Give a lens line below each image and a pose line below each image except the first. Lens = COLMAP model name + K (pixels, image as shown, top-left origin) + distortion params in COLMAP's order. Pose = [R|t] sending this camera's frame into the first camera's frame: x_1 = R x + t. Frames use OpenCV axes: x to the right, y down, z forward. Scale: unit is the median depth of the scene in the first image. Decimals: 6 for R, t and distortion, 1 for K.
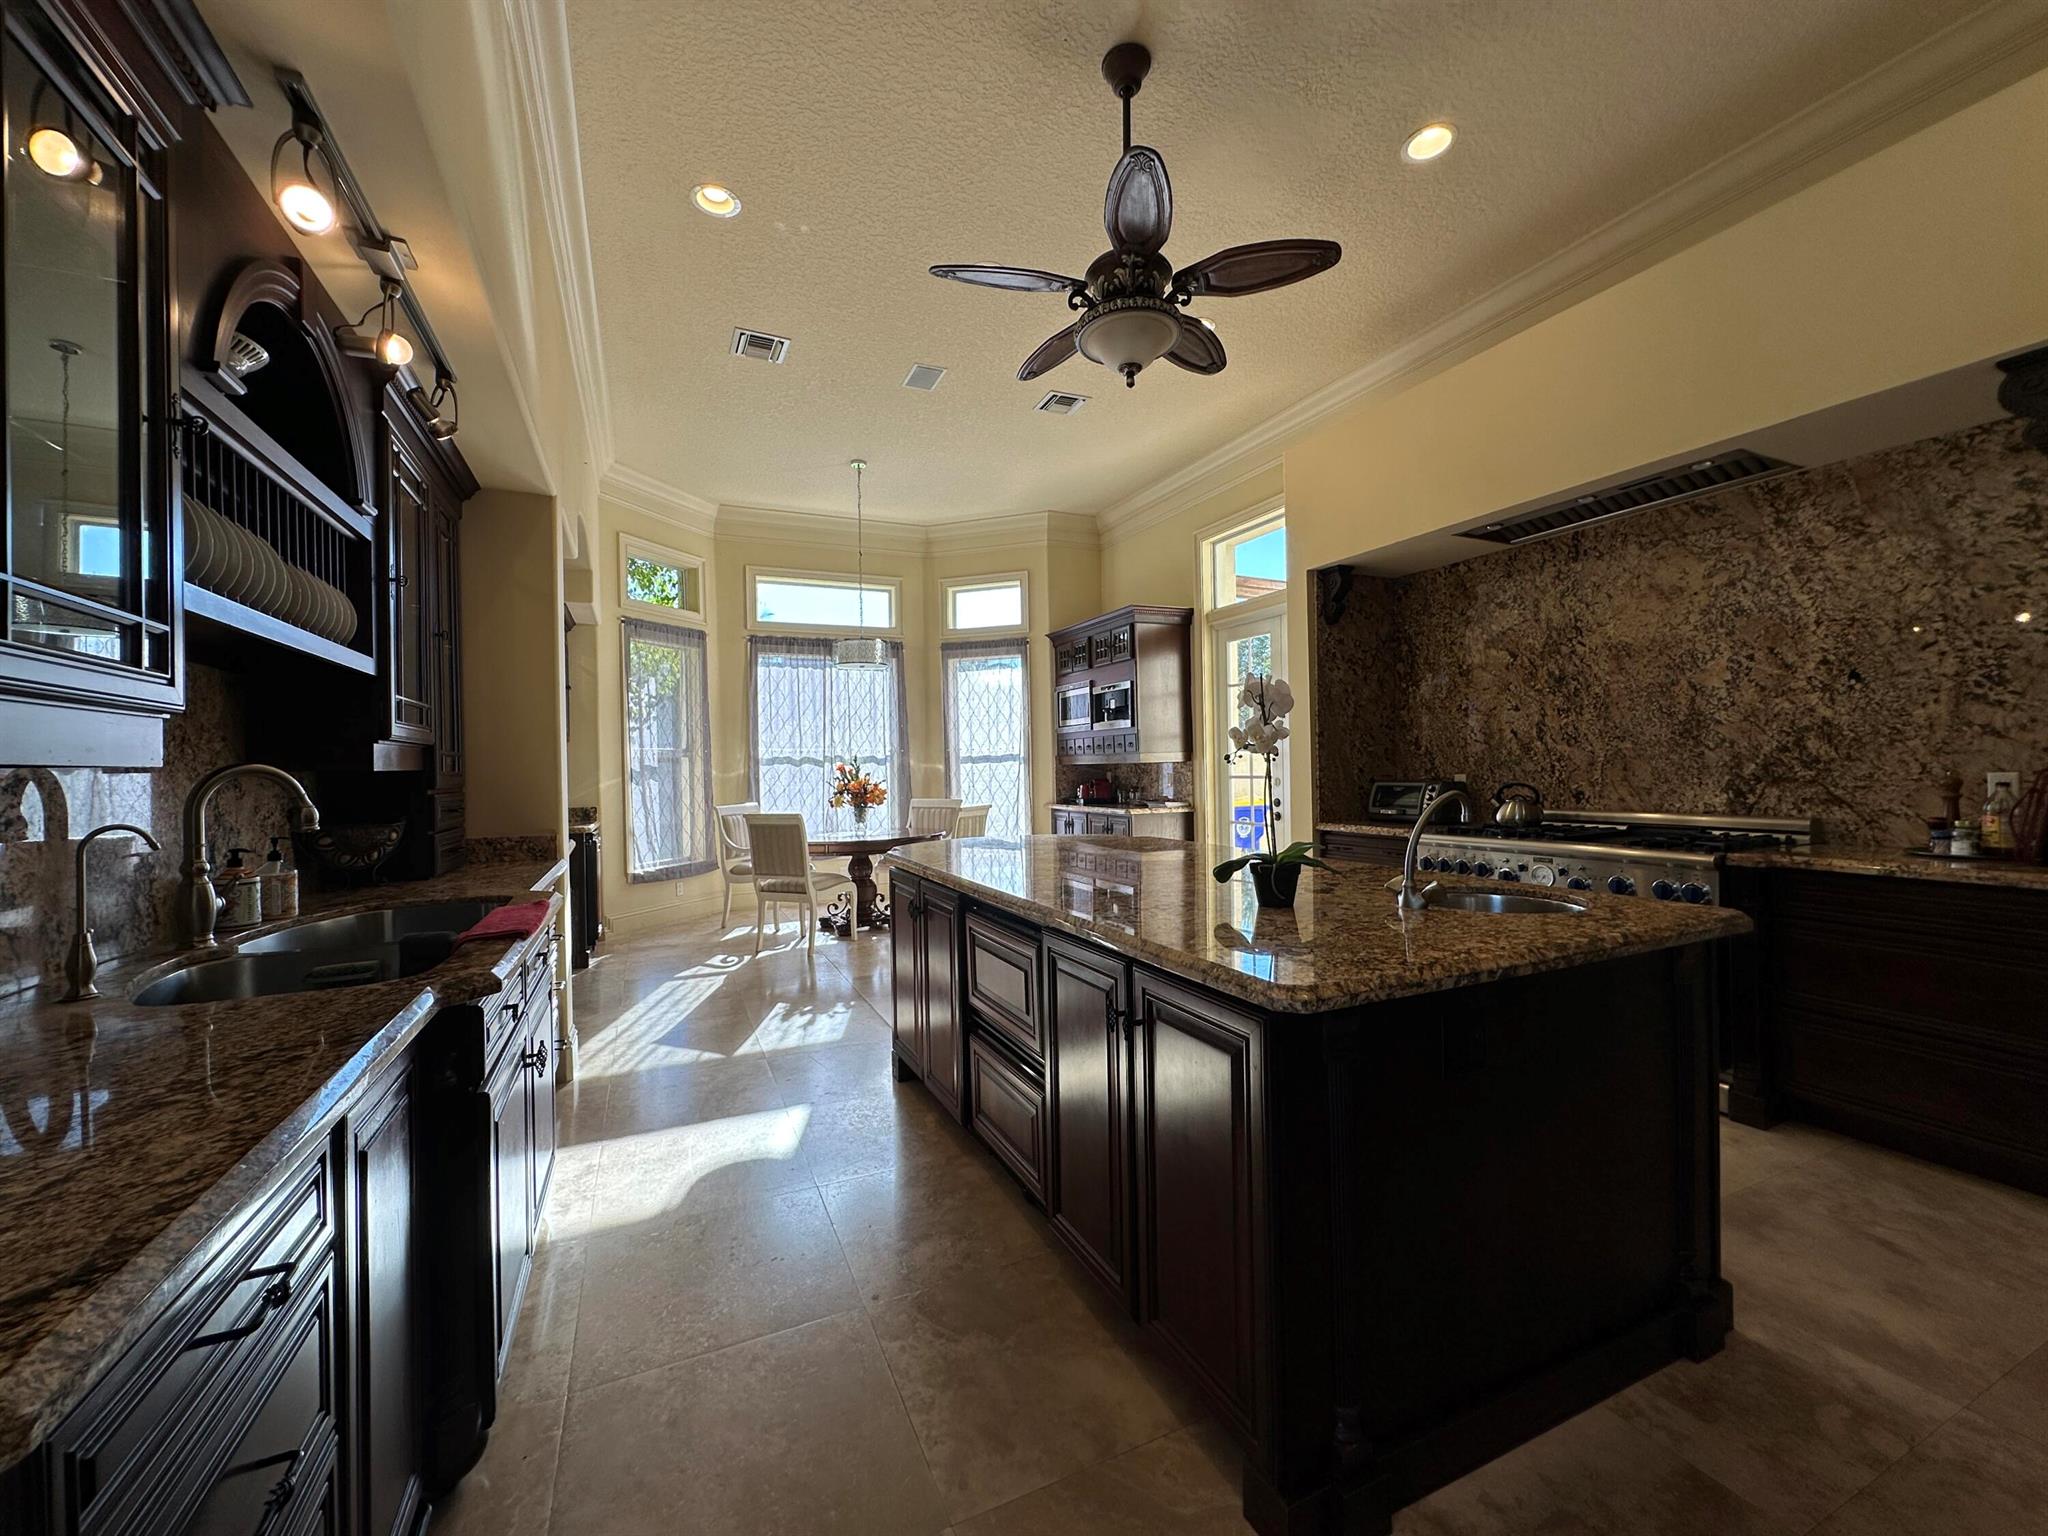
lens RADIAL K [[810.4, 0, 1024.0], [0, 810.4, 768.0], [0, 0, 1]] dist [-0.001645, -0.000221]
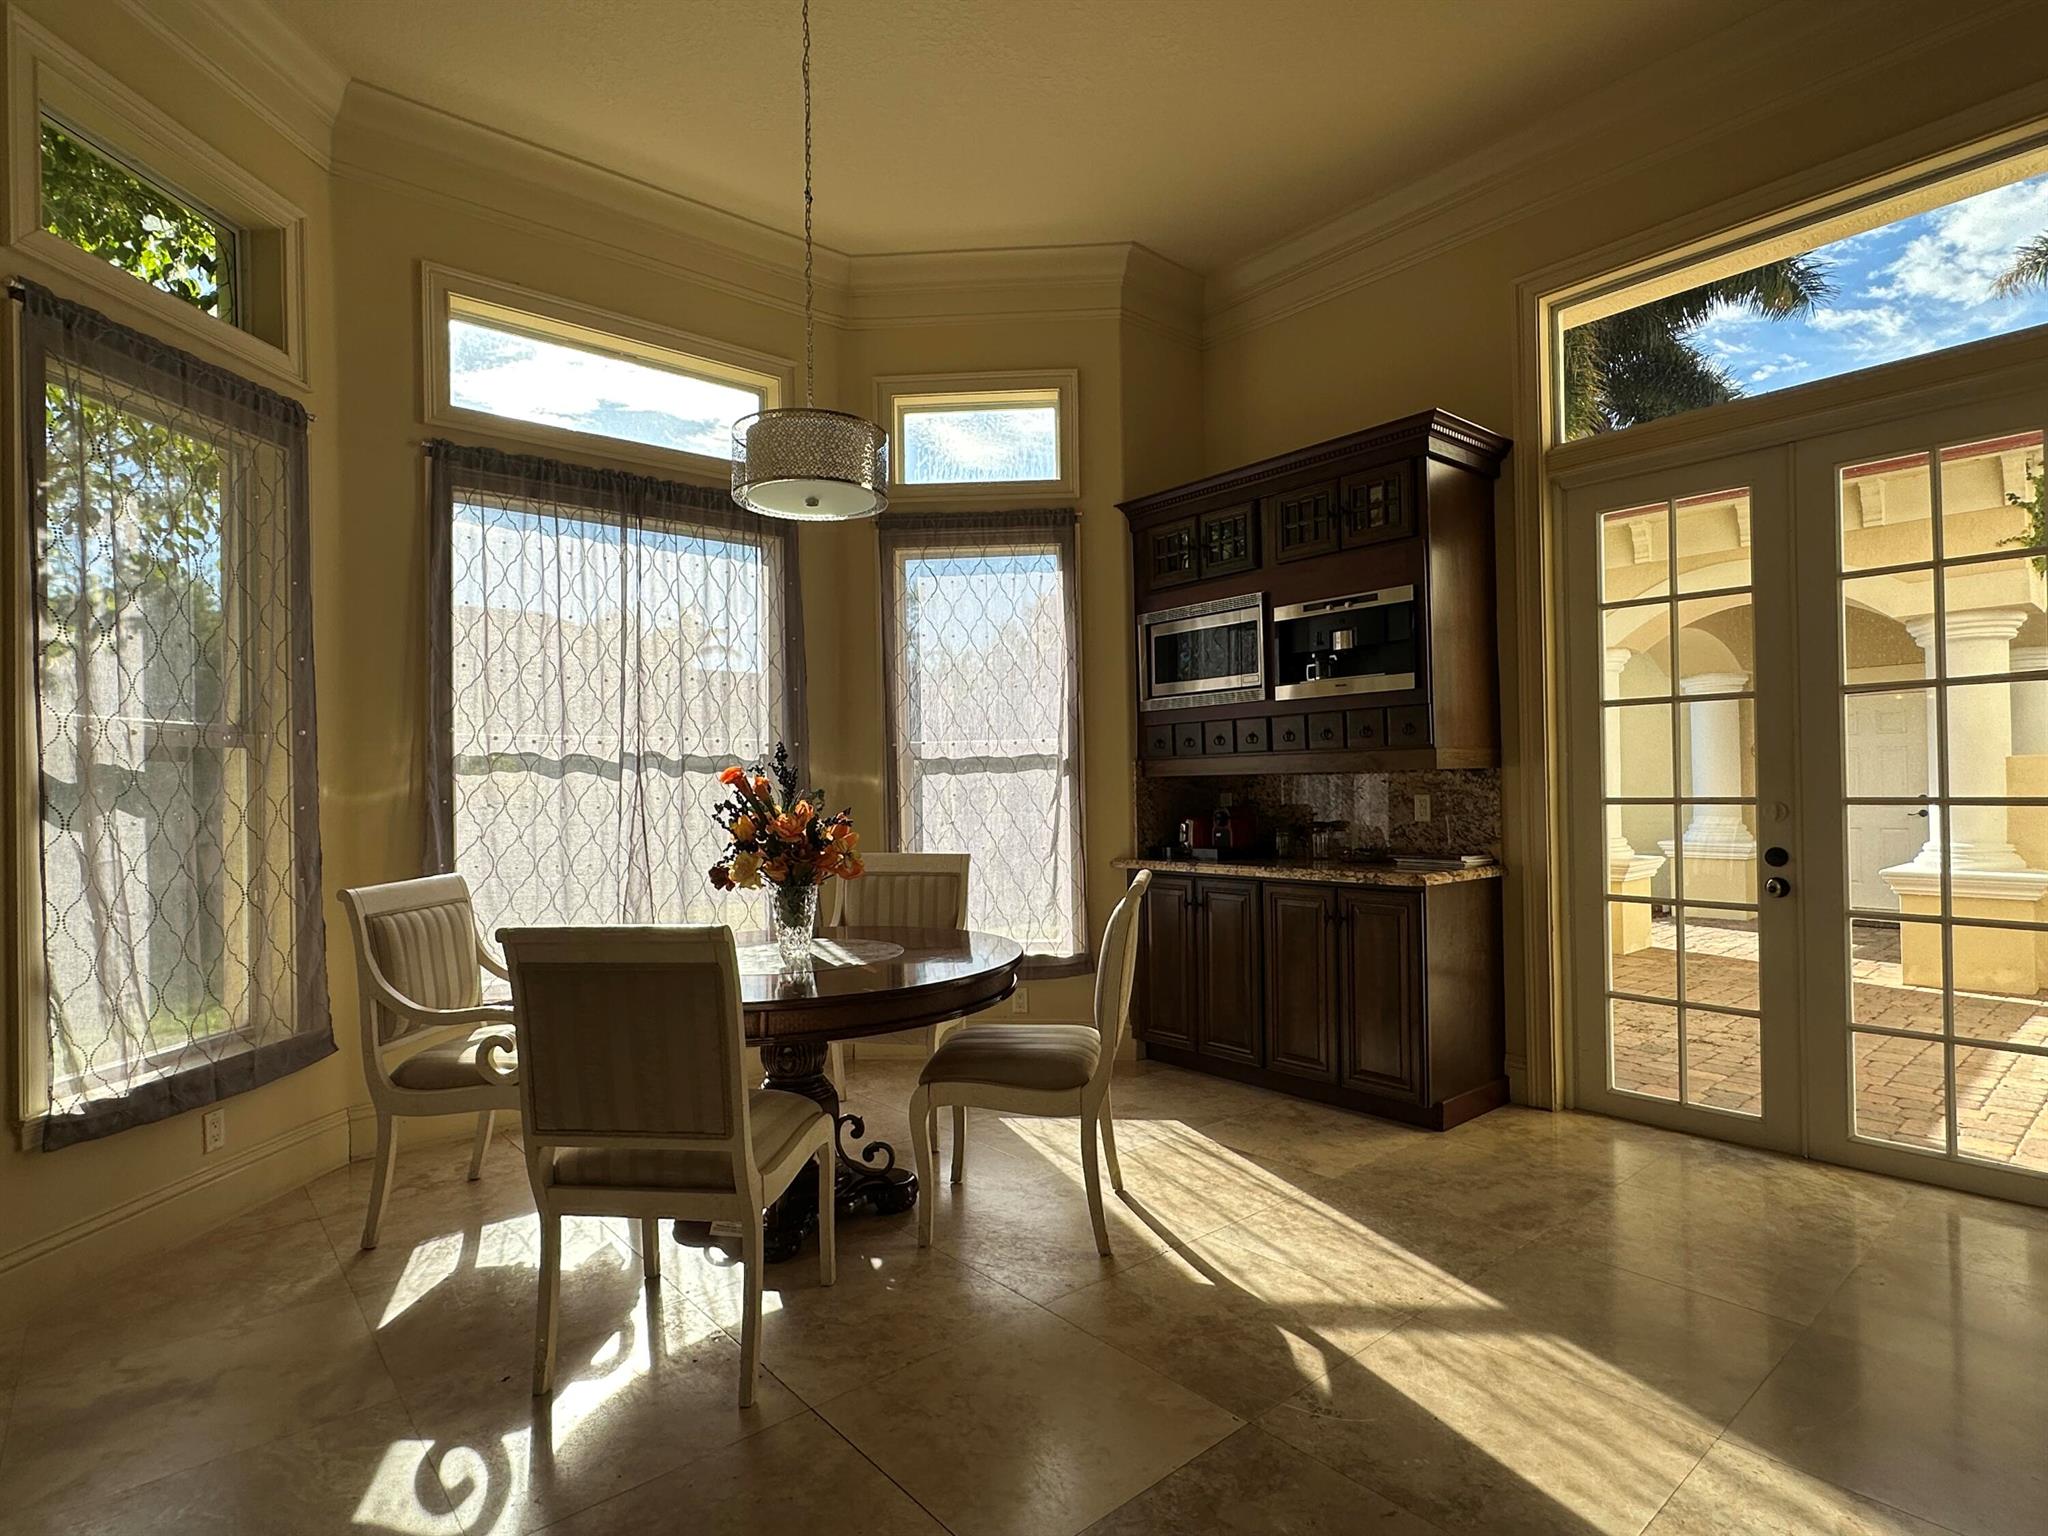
lens RADIAL K [[1059.2, 0, 1024.0], [0, 1059.2, 768.0], [0, 0, 1]] dist [0.001597, 0.001077]
pose [[0.961056, 0.007474, 0.276254, -0.212469], [-0.001278, 0.999744, -0.022602, 0.005610], [-0.276352, 0.021369, 0.960819, 0.454394]]
